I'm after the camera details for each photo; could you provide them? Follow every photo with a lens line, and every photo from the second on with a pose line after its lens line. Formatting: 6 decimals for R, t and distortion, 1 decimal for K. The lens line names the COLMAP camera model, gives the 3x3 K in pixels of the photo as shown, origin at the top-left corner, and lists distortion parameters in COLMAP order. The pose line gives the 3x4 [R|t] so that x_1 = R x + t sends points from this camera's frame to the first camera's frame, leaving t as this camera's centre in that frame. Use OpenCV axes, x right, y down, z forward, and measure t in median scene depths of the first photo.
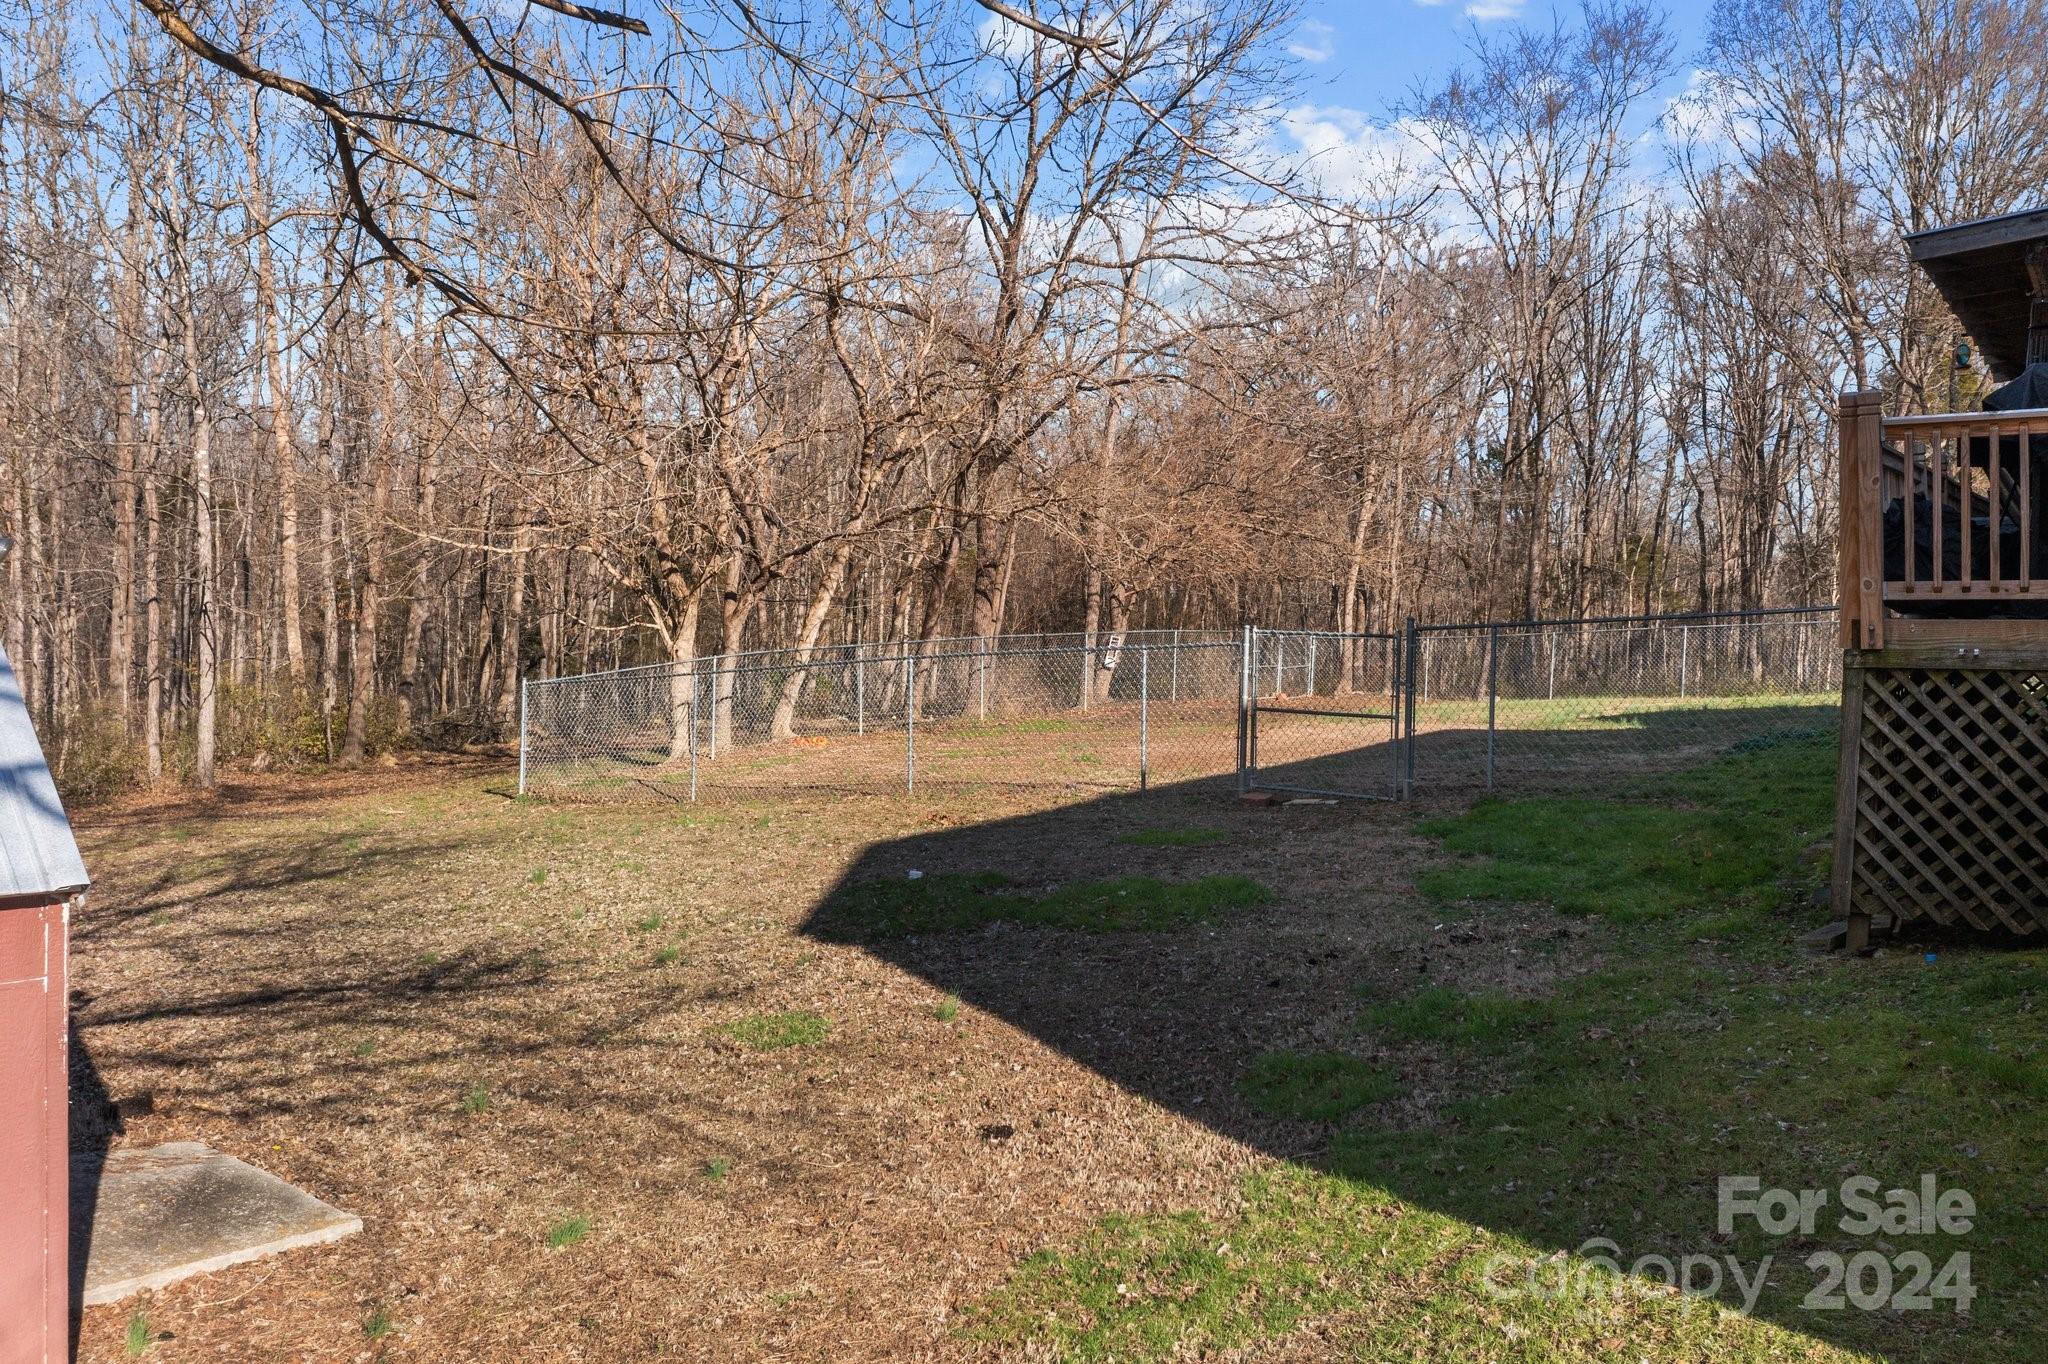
lens RADIAL K [[1637.1, 0, 1023.2], [0, 1637.1, 655.3], [0, 0, 1]] dist [-0.008898, -0.001872]
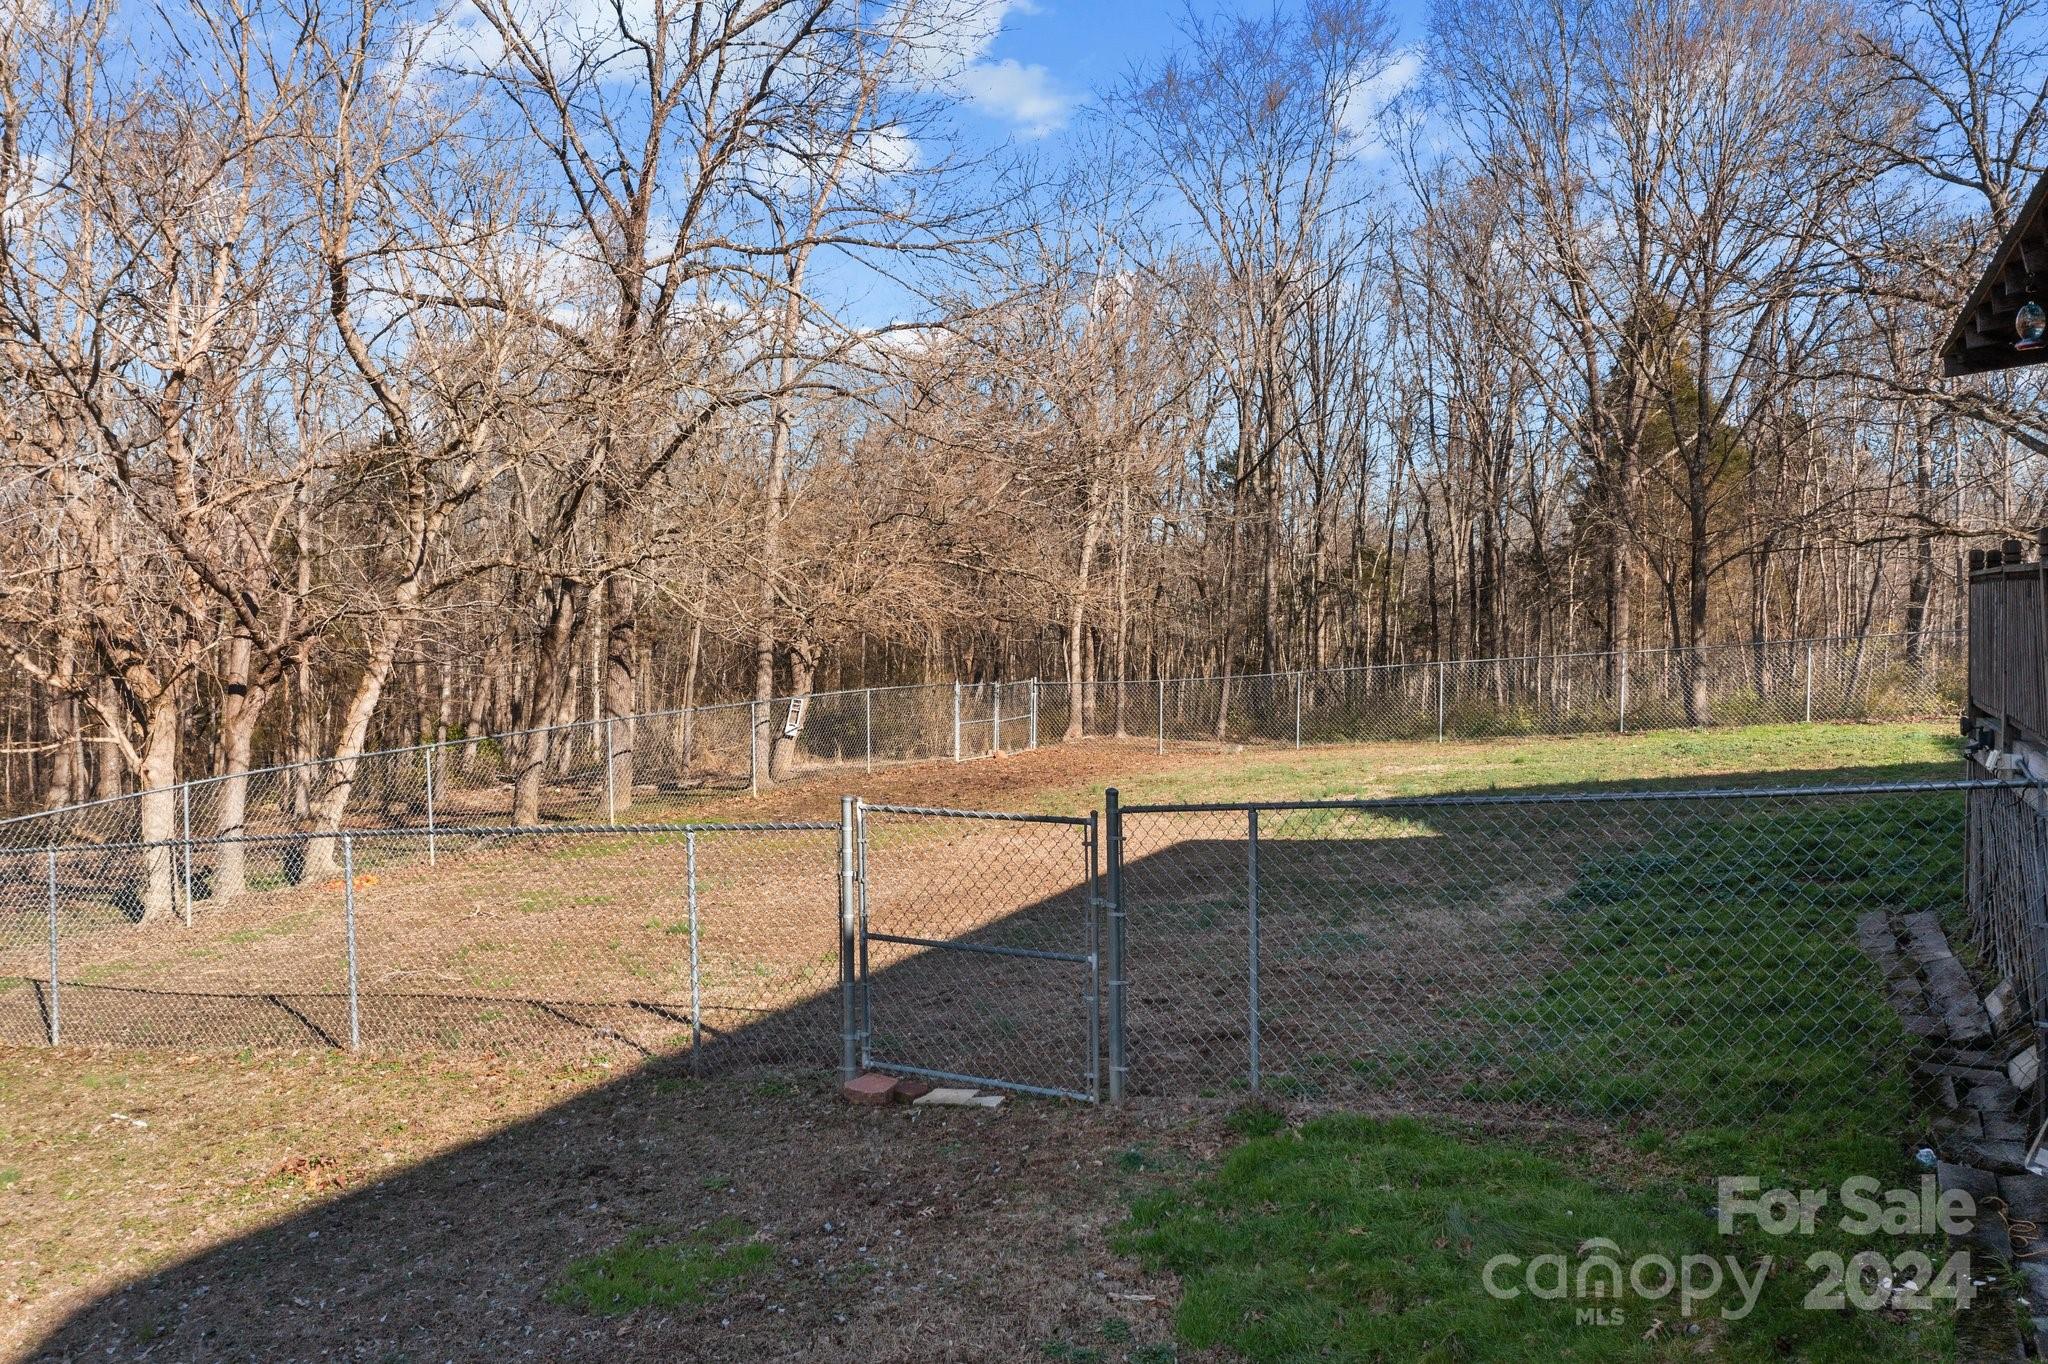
lens RADIAL K [[1635.1, 0, 1024.0], [0, 1635.1, 682.0], [0, 0, 1]] dist [0.000658, 0.002999]
pose [[0.987307, -0.037477, 0.154336, 0.028042], [0.036410, 0.999290, 0.009735, -0.016106], [-0.154591, -0.003992, 0.987970, 0.102285]]
